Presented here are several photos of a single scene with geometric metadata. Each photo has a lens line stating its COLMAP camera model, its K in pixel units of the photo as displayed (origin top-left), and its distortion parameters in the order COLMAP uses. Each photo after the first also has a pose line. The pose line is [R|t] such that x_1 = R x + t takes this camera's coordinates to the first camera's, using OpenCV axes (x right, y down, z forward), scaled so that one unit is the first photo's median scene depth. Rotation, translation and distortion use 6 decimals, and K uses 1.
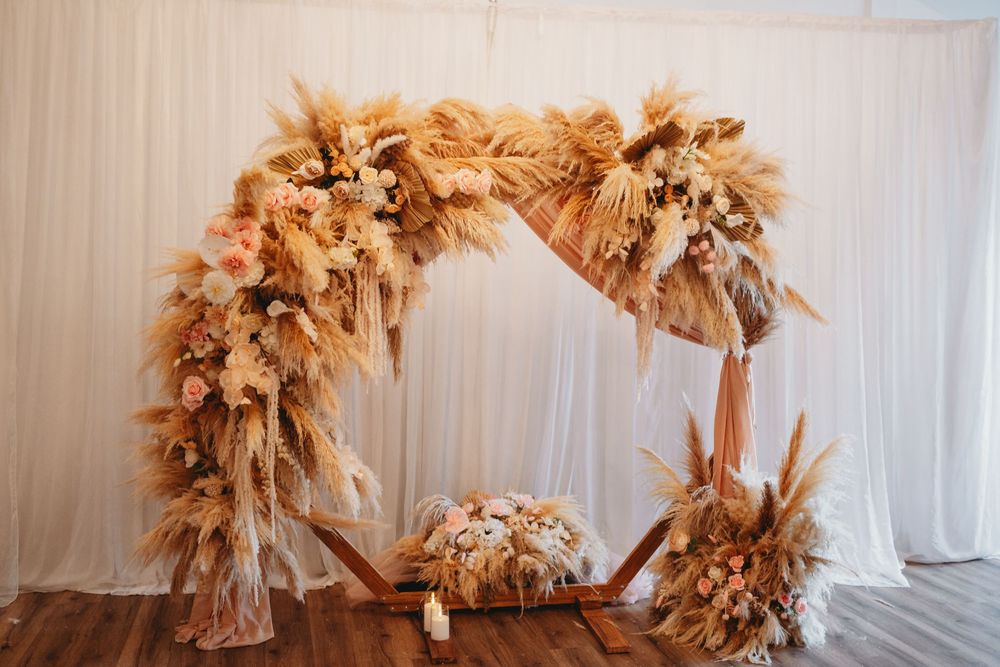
lens RADIAL K [[992.8, 0, 500.0], [0, 992.8, 333.5], [0, 0, 1]] dist [-0.077302, 0.114553]
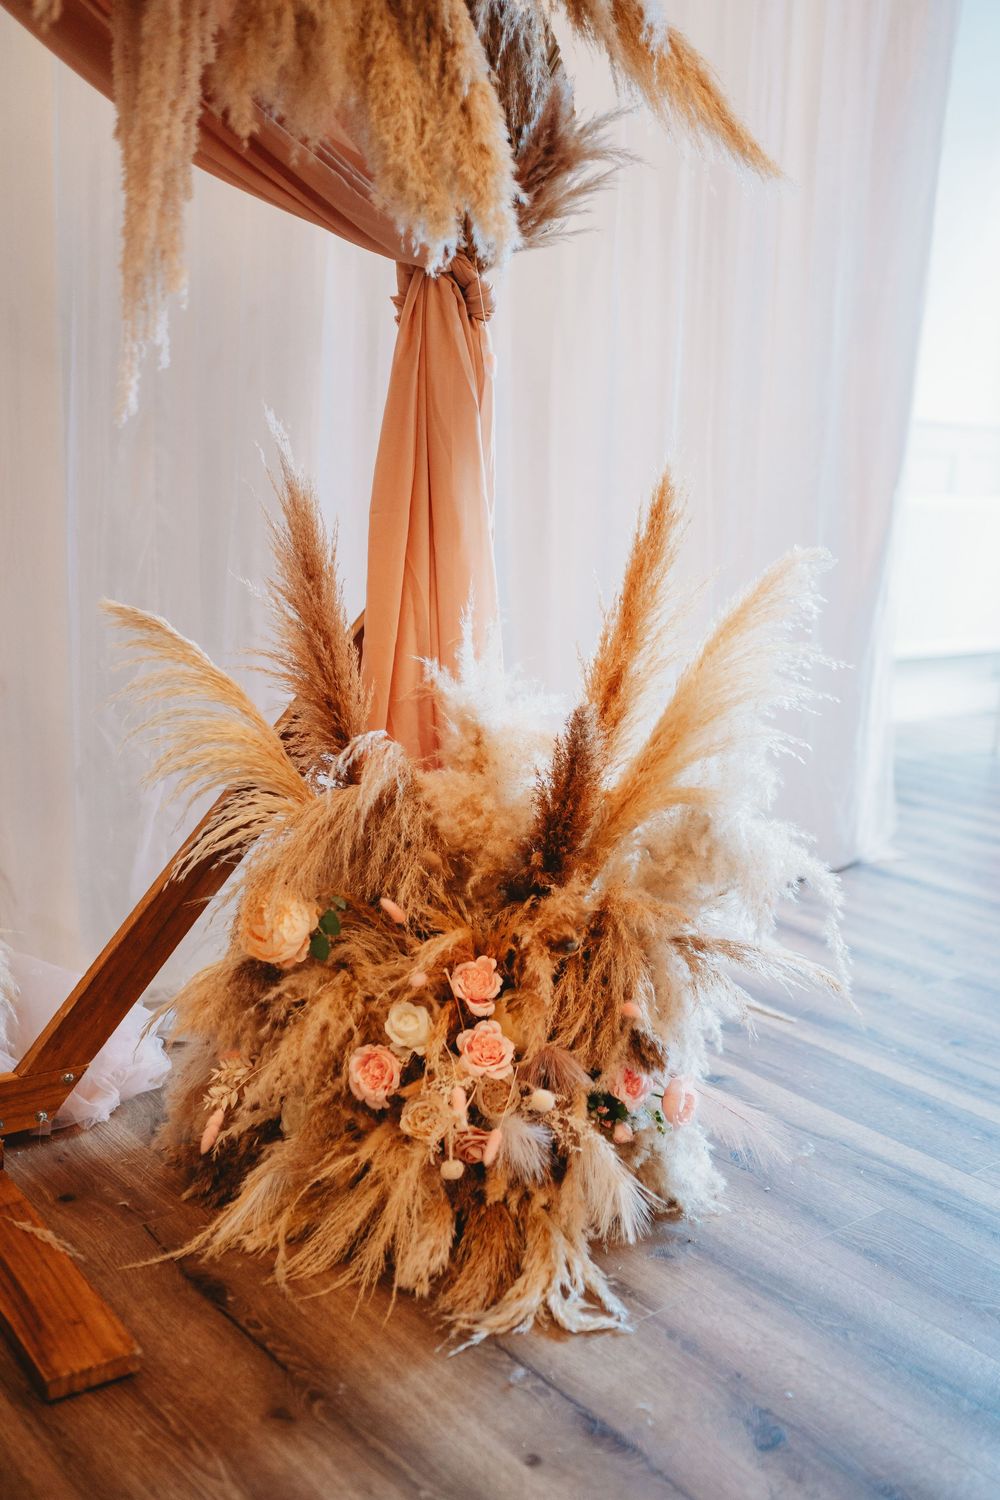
lens RADIAL K [[1489.2, 0, 502.4], [0, 1489.2, 754.5], [0, 0, 1]] dist [-0.077302, 0.114553]
pose [[0.893325, -0.057591, 0.445705, 0.055162], [-0.020050, 0.985660, 0.167547, 0.096151], [-0.448963, -0.158610, 0.879361, 0.659016]]
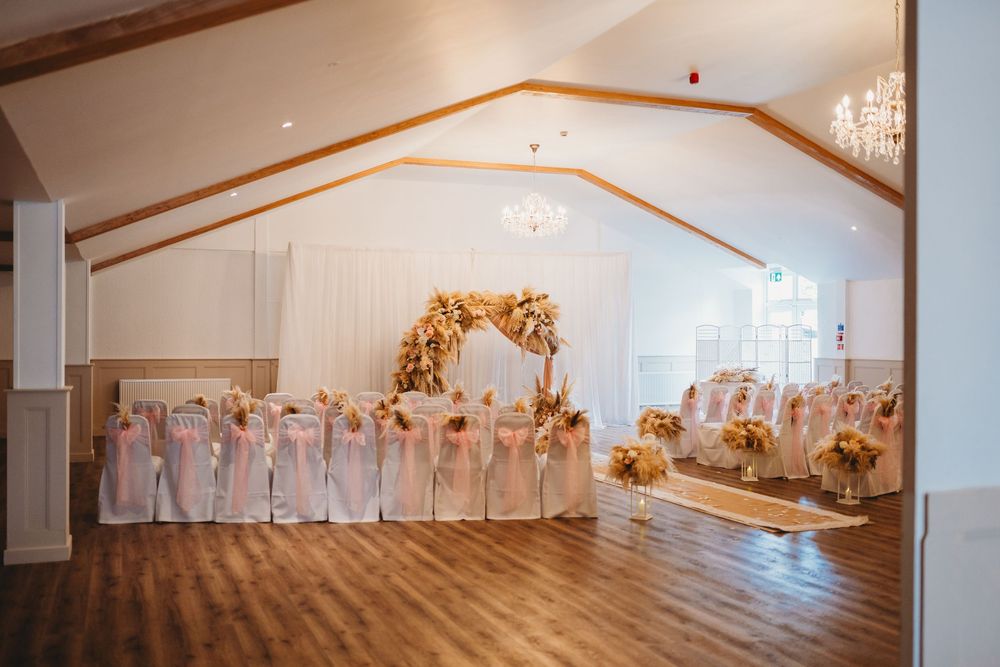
lens RADIAL K [[992.8, 0, 500.0], [0, 992.8, 333.5], [0, 0, 1]] dist [-0.077302, 0.114553]
pose [[0.989290, -0.012594, 0.145419, -0.504003], [0.020807, 0.998264, -0.055094, 0.142599], [-0.144473, 0.057529, 0.987835, -2.789295]]
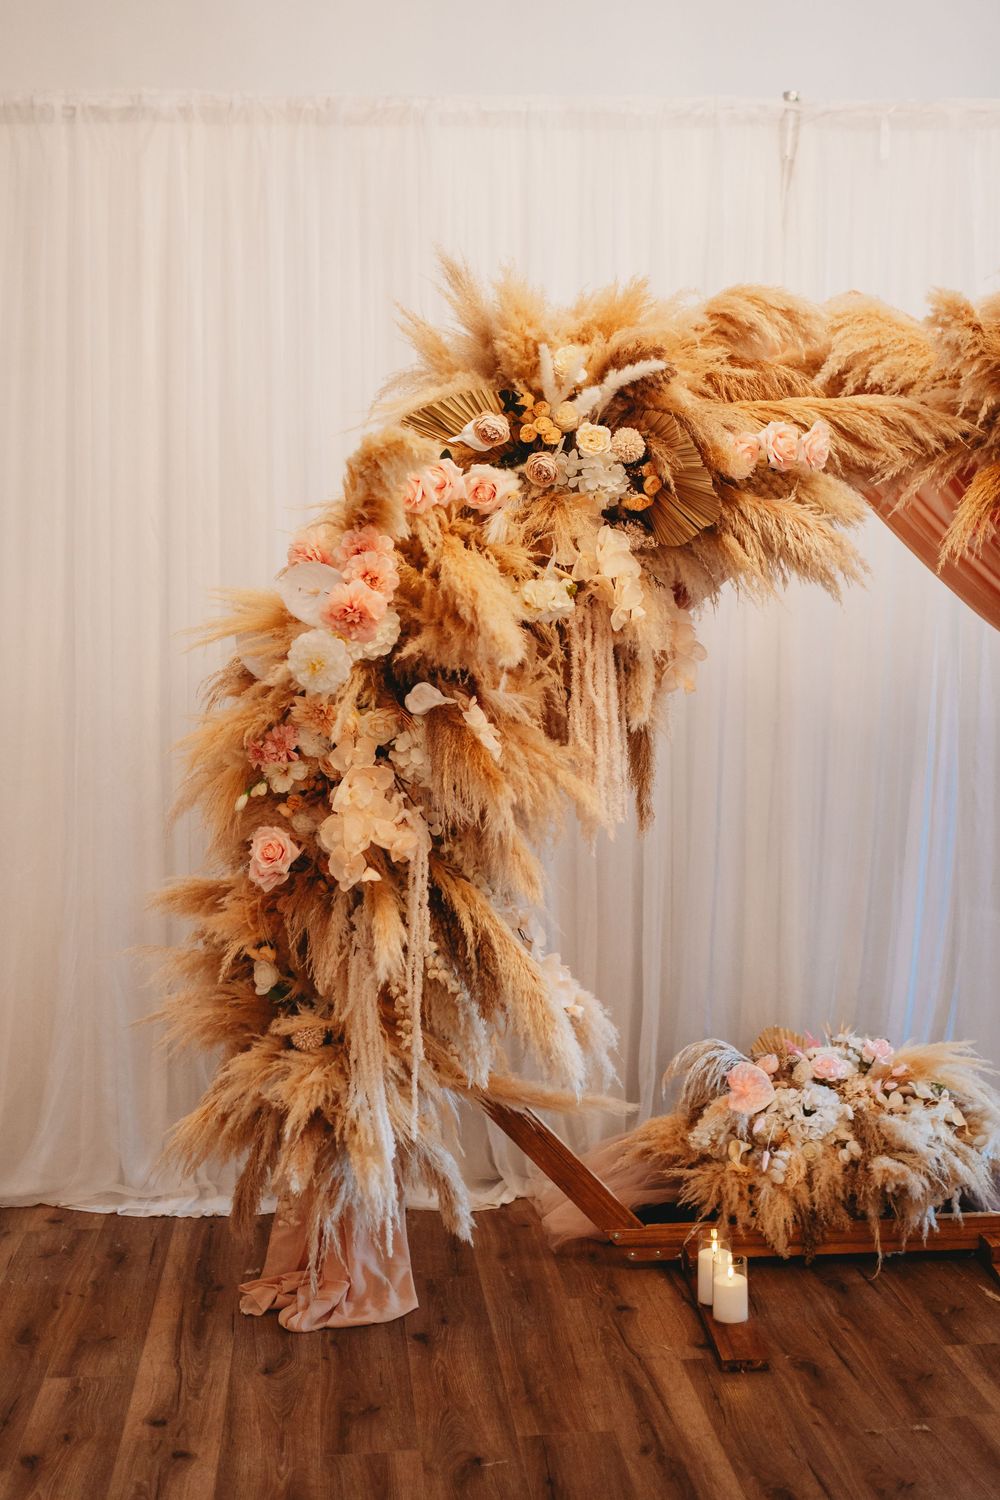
lens RADIAL K [[1732.3, 0, 500.0], [0, 1732.3, 750.0], [0, 0, 1]] dist [-0.064168, 0.029458]
pose [[0.991369, -0.010766, -0.130658, -0.060323], [0.013806, 0.999654, 0.022386, -0.016522], [0.130372, -0.023997, 0.991175, 0.082484]]
